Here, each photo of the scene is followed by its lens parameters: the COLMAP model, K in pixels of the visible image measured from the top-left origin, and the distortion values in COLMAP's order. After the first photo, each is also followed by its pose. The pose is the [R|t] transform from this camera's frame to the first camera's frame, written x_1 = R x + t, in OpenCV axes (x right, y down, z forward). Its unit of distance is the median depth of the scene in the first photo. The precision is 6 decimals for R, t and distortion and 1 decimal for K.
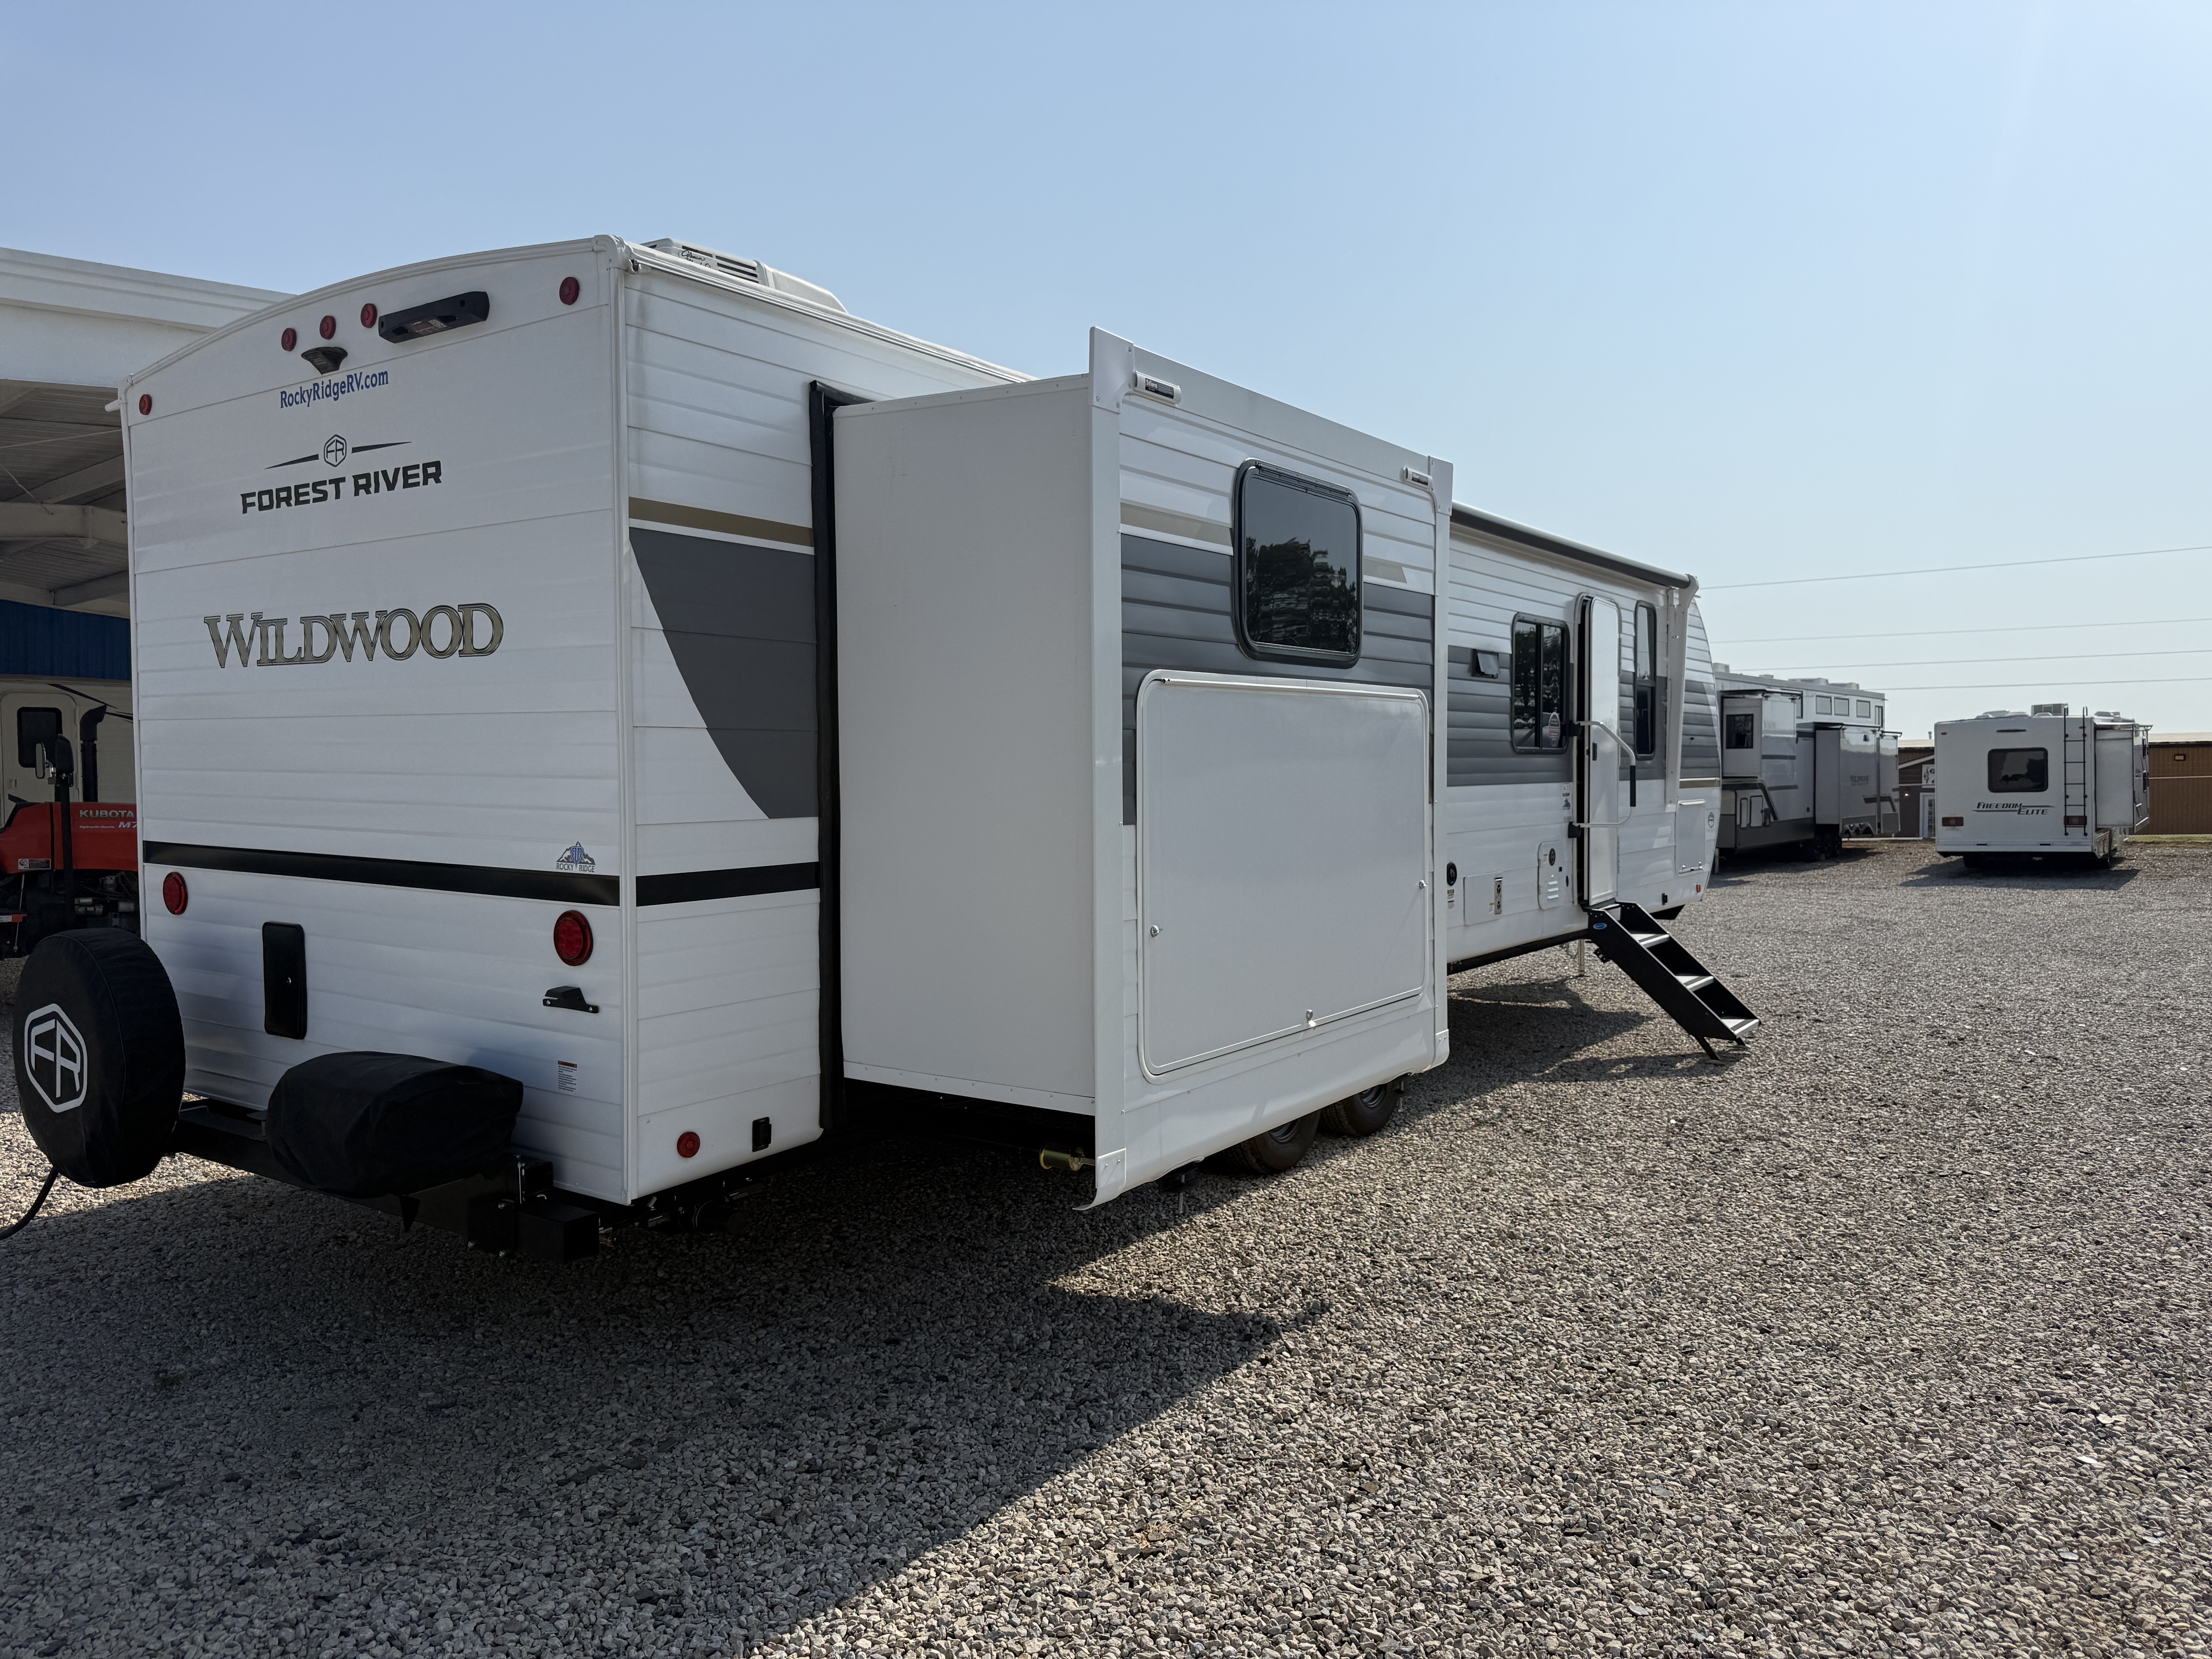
lens RADIAL K [[1624.6, 0, 1106.0], [0, 1624.6, 829.5], [0, 0, 1]] dist [0.108689, -0.332650]
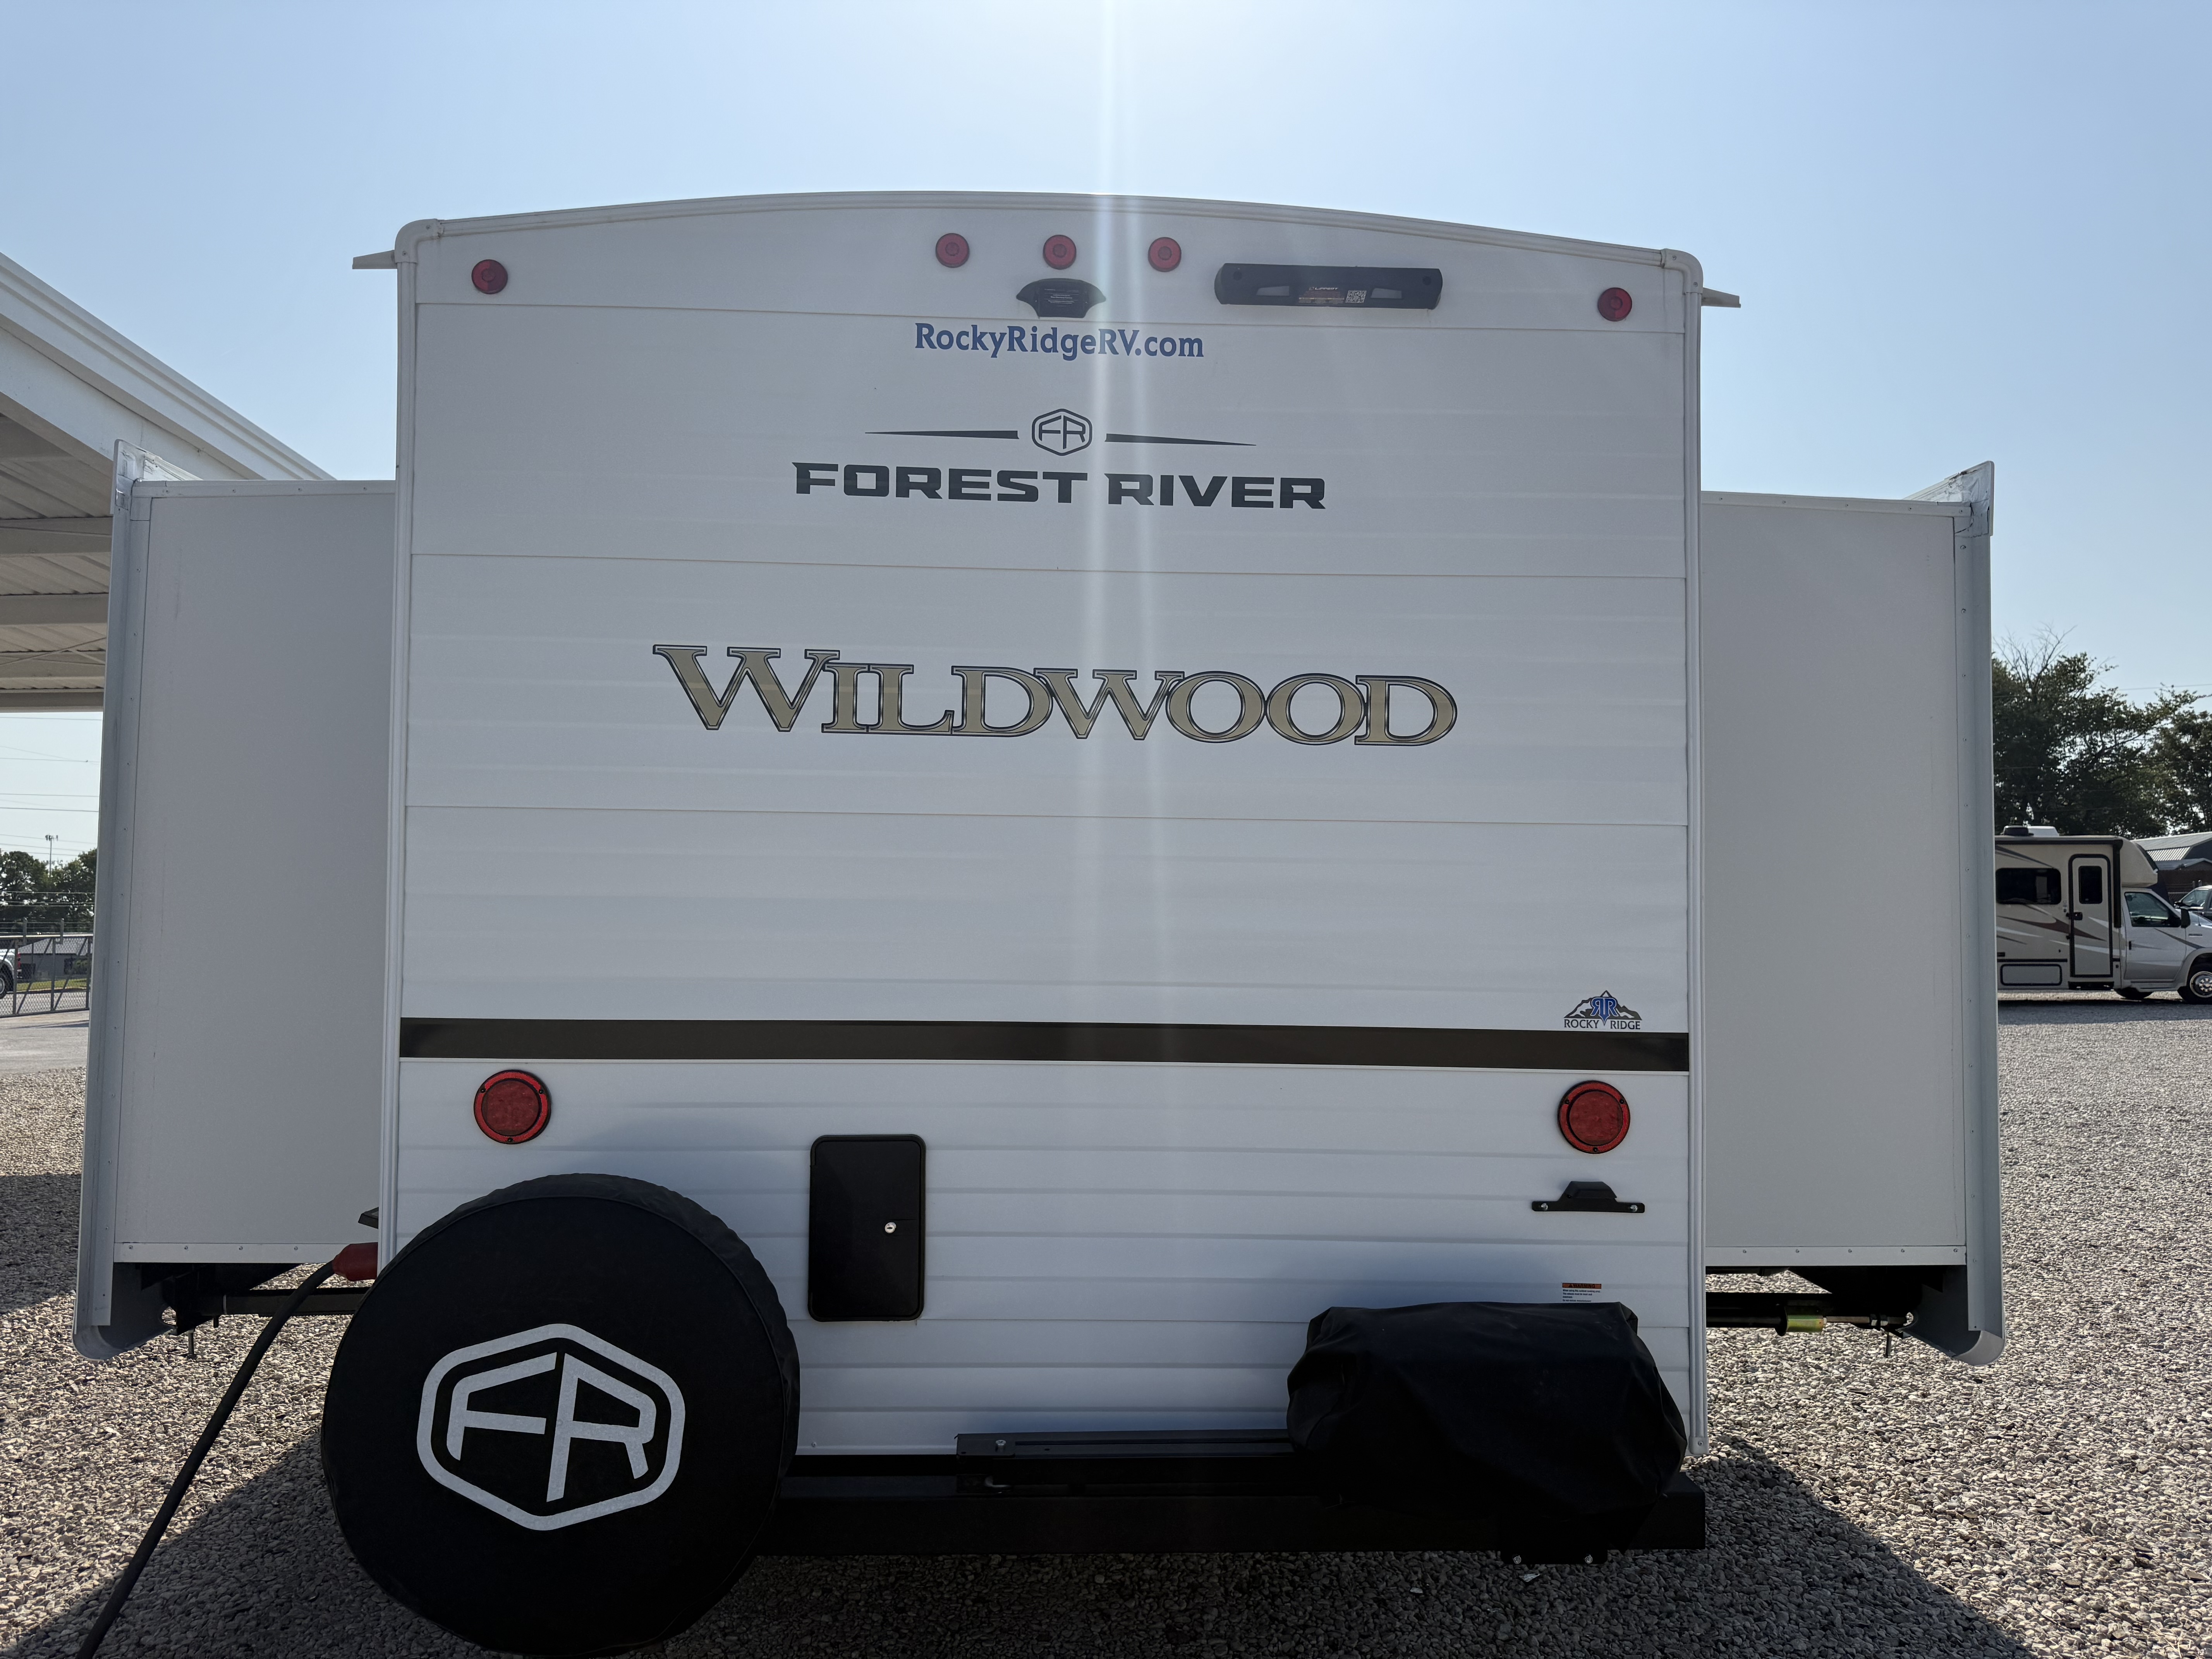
lens RADIAL K [[1624.6, 0, 1106.0], [0, 1624.6, 829.5], [0, 0, 1]] dist [0.108689, -0.332650]
pose [[0.808605, 0.034818, 0.587320, -0.861089], [0.015365, 0.996657, -0.080238, -0.009171], [-0.588151, 0.073905, 0.805367, 0.447558]]
